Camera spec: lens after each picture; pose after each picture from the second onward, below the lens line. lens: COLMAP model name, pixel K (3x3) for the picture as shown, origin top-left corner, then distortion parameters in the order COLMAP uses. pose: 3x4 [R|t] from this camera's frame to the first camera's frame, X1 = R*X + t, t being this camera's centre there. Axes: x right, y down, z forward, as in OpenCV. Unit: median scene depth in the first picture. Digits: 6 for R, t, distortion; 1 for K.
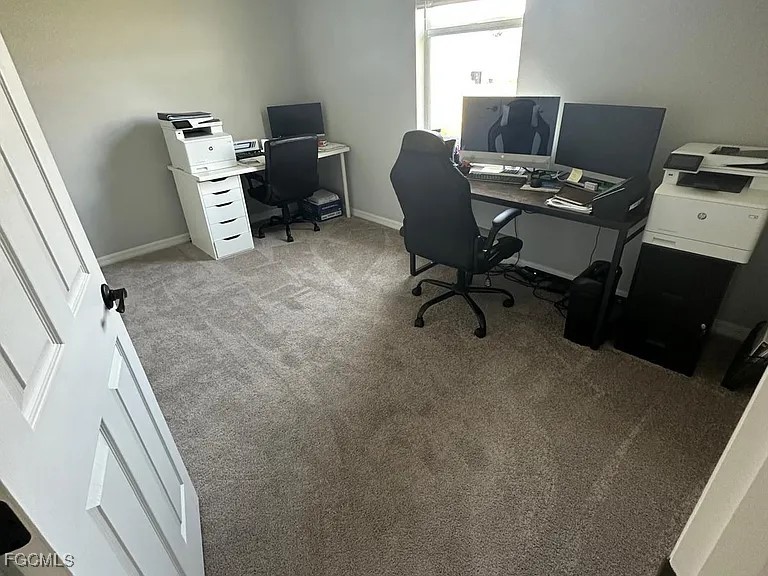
lens RADIAL K [[394.1, 0, 384.0], [0, 394.1, 288.0], [0, 0, 1]] dist [-0.000501, -0.000005]
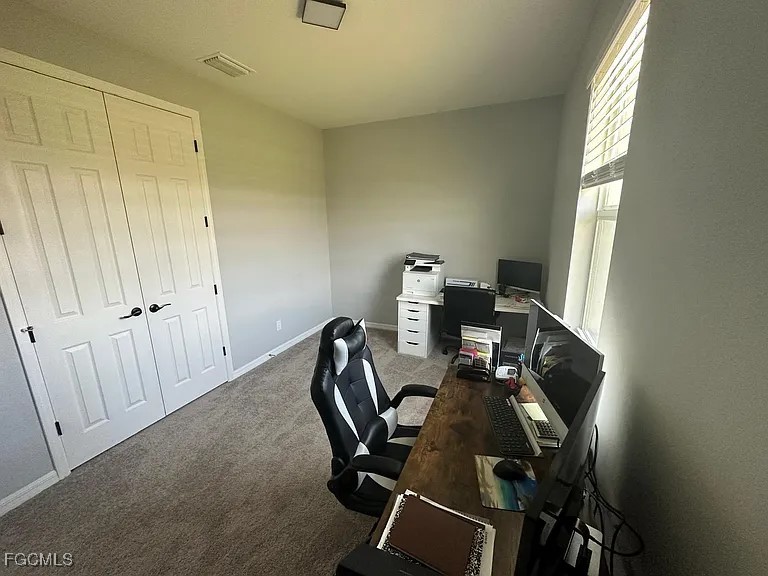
lens RADIAL K [[304.8, 0, 384.0], [0, 304.8, 288.0], [0, 0, 1]] dist [-0.012077, -0.000038]
pose [[0.425442, 0.260580, -0.866659, 0.442856], [-0.452296, 0.890693, 0.045774, -0.313642], [0.783854, 0.372512, 0.496797, 0.355989]]
